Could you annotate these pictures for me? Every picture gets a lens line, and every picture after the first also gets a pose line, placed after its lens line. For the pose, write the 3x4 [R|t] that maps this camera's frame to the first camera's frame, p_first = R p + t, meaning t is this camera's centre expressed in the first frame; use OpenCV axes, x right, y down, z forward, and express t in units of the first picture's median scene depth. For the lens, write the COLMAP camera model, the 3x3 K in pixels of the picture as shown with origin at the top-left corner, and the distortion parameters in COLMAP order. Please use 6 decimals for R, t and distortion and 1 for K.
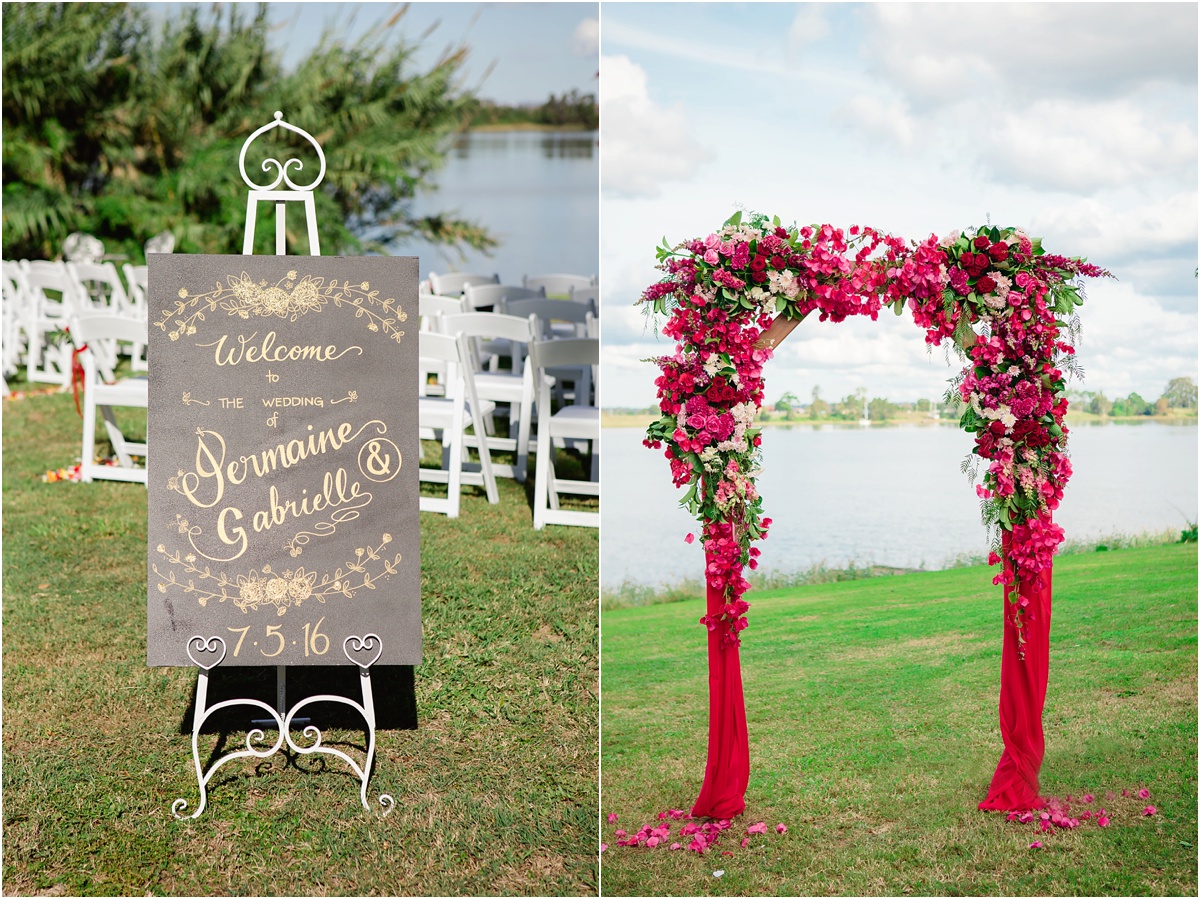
lens RADIAL K [[1743.1, 0, 598.8], [0, 1743.1, 456.6], [0, 0, 1]] dist [0.222905, 0.000000]
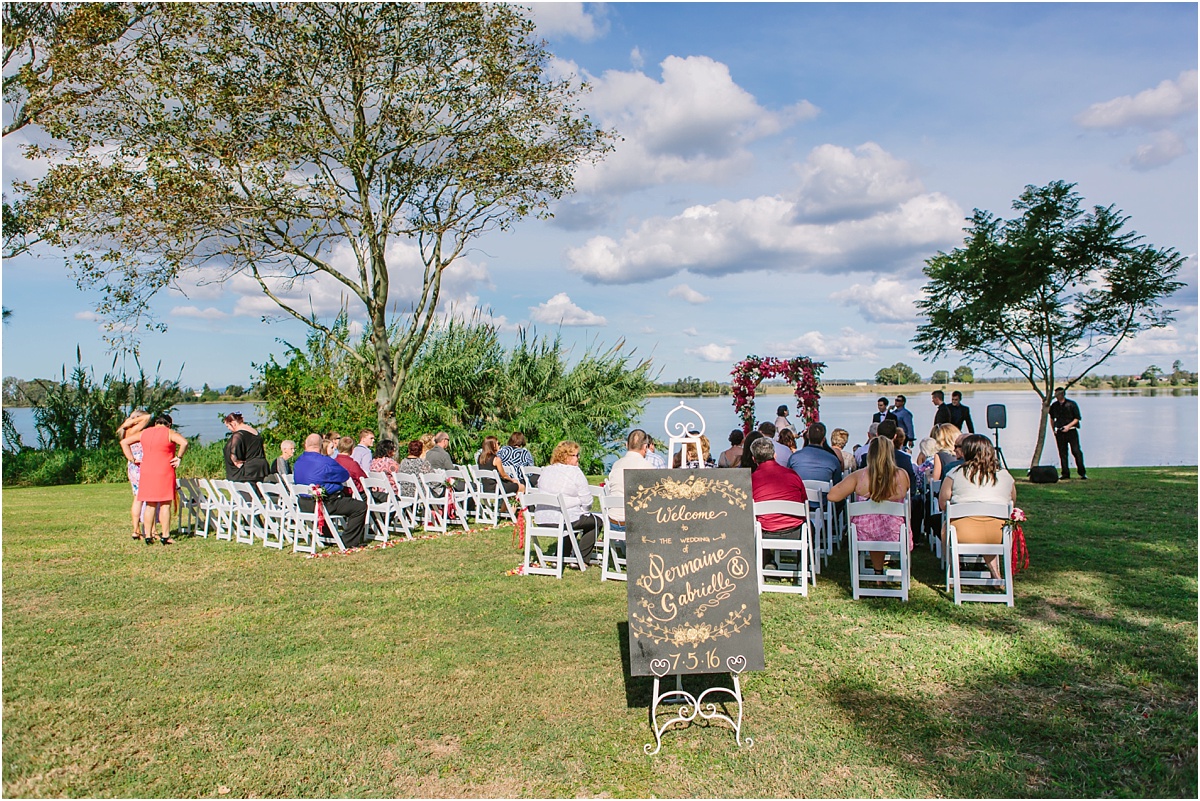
lens RADIAL K [[823.8, 0, 606.5], [0, 823.8, 390.4], [0, 0, 1]] dist [-0.002936, -0.002372]
pose [[0.992788, -0.004313, 0.119802, -0.391070], [0.023905, 0.986405, -0.162587, -0.049133], [-0.117472, 0.164279, 0.979394, 0.038717]]
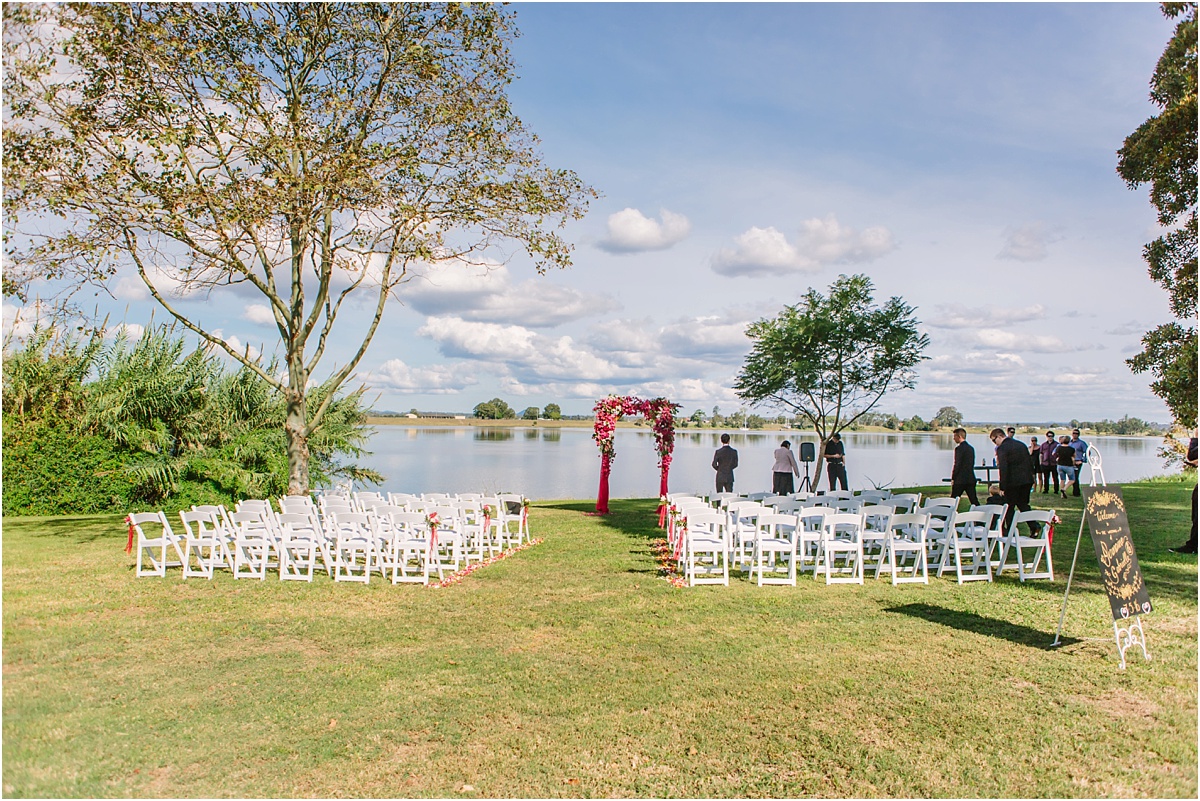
lens RADIAL K [[823.8, 0, 600.9], [0, 823.8, 400.2], [0, 0, 1]] dist [-0.002936, -0.002372]
pose [[0.832167, 0.039409, 0.553123, -0.620492], [0.064712, 0.983754, -0.167450, -0.053442], [-0.550737, 0.175140, 0.816097, 0.072979]]
